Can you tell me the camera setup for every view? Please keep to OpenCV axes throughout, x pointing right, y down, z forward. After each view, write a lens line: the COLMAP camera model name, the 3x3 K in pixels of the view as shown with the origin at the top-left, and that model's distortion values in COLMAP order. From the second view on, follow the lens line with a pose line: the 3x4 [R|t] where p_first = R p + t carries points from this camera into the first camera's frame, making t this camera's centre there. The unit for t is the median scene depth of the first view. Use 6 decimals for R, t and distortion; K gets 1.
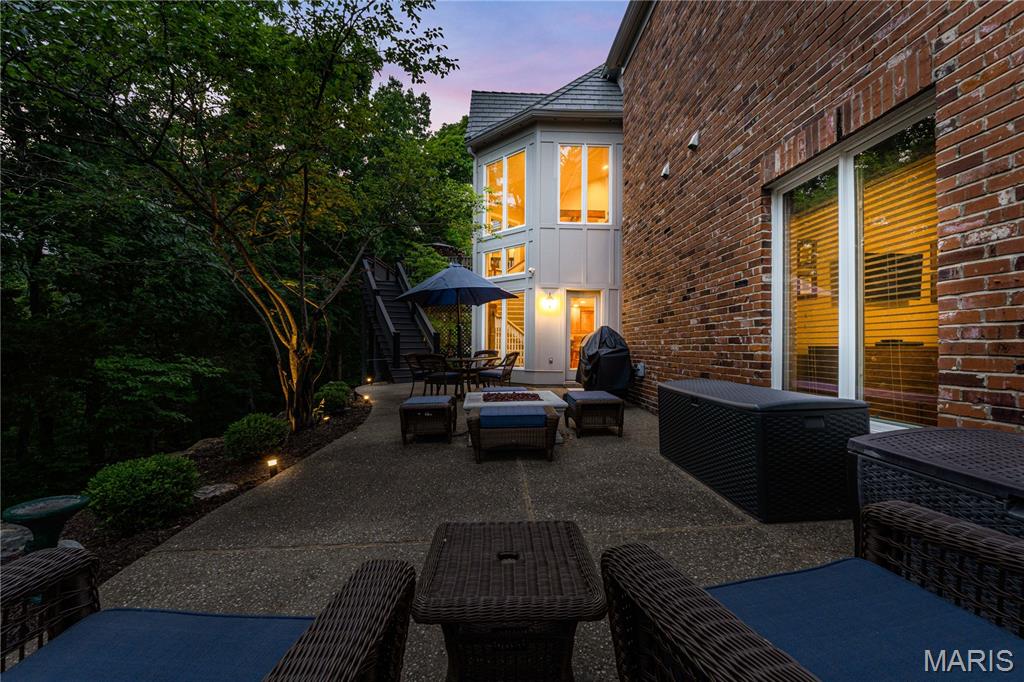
lens RADIAL K [[429.1, 0, 510.0], [0, 429.1, 341.7], [0, 0, 1]] dist [-0.008381, 0.000299]
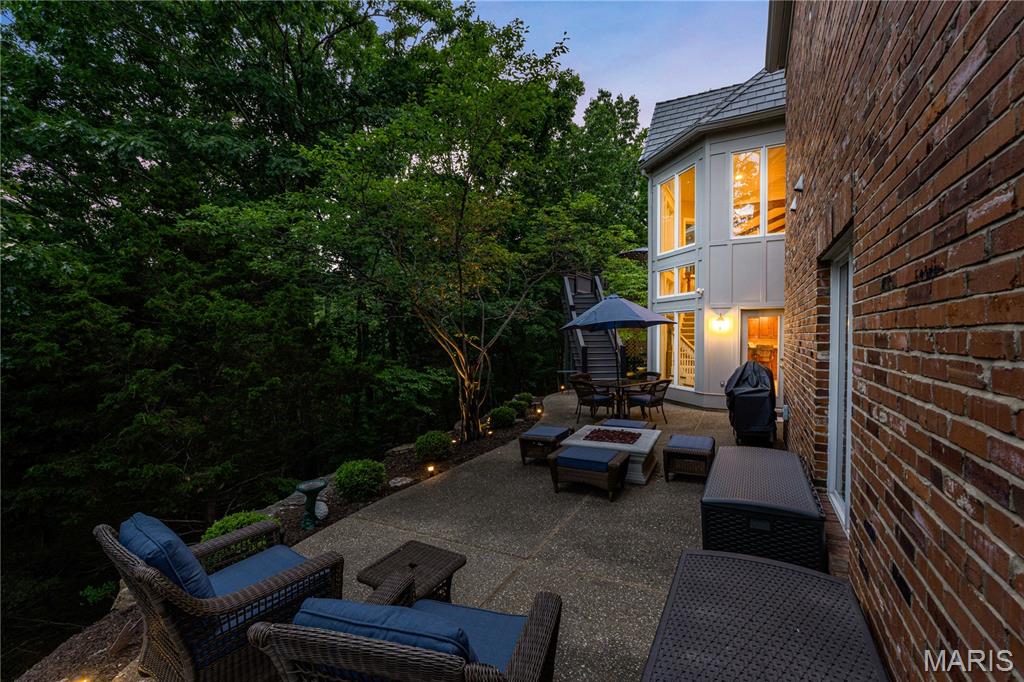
lens RADIAL K [[429.1, 0, 508.2], [0, 429.1, 344.1], [0, 0, 1]] dist [-0.008381, 0.000299]
pose [[0.853163, 0.003092, -0.521635, 0.338038], [0.013790, 0.999499, 0.028478, -0.142950], [0.521462, -0.031490, 0.852693, -0.113743]]
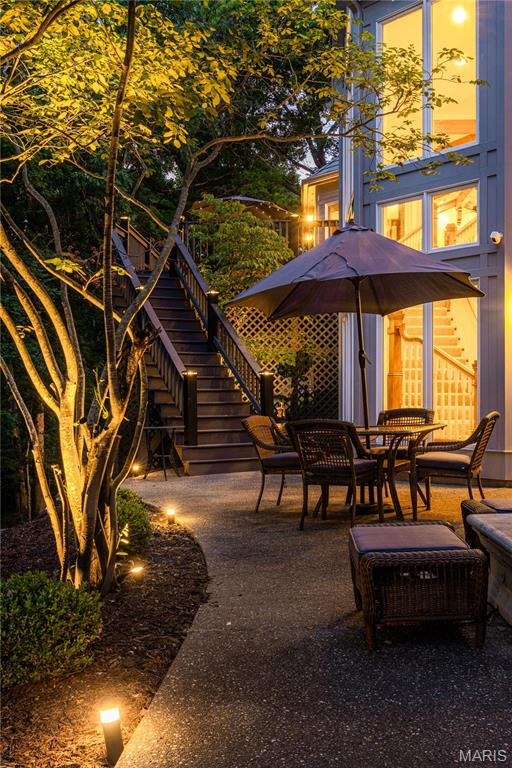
lens RADIAL K [[800.5, 0, 263.7], [0, 800.5, 383.9], [0, 0, 1]] dist [0.019084, 0.000000]
pose [[0.996584, -0.009202, -0.082066, -0.240022], [0.008972, 0.999955, -0.003175, -0.010006], [0.082092, 0.002428, 0.996622, 0.194201]]
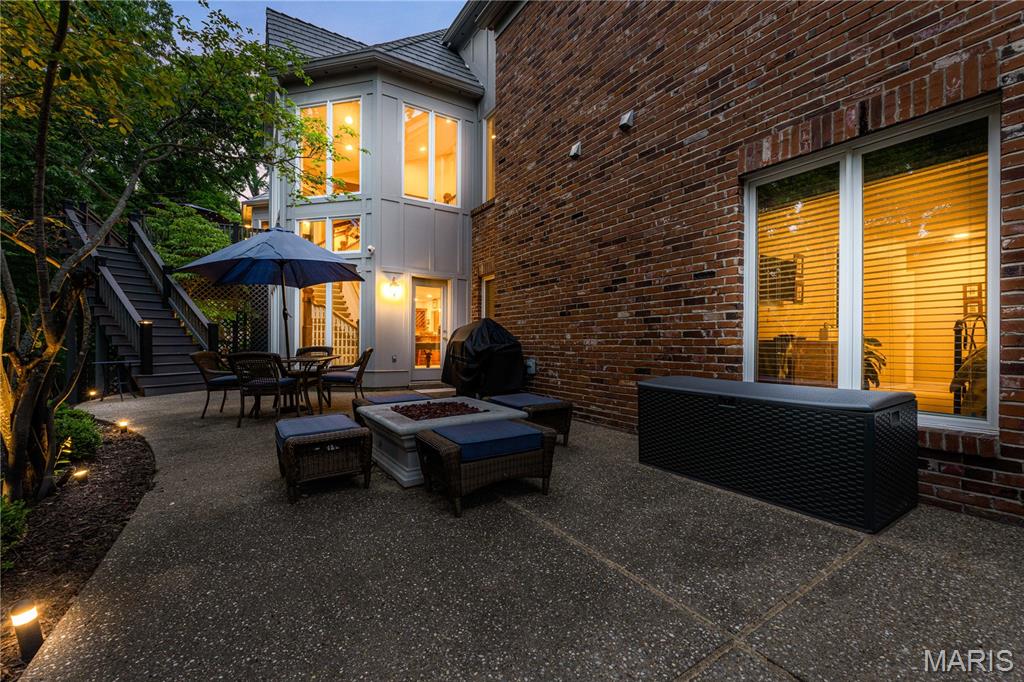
lens RADIAL K [[429.1, 0, 508.3], [0, 429.1, 347.0], [0, 0, 1]] dist [-0.008381, 0.000299]
pose [[0.866799, -0.006145, 0.498619, -0.238529], [-0.004258, 0.999796, 0.019723, 0.006559], [-0.498639, -0.019219, 0.866597, 0.280661]]
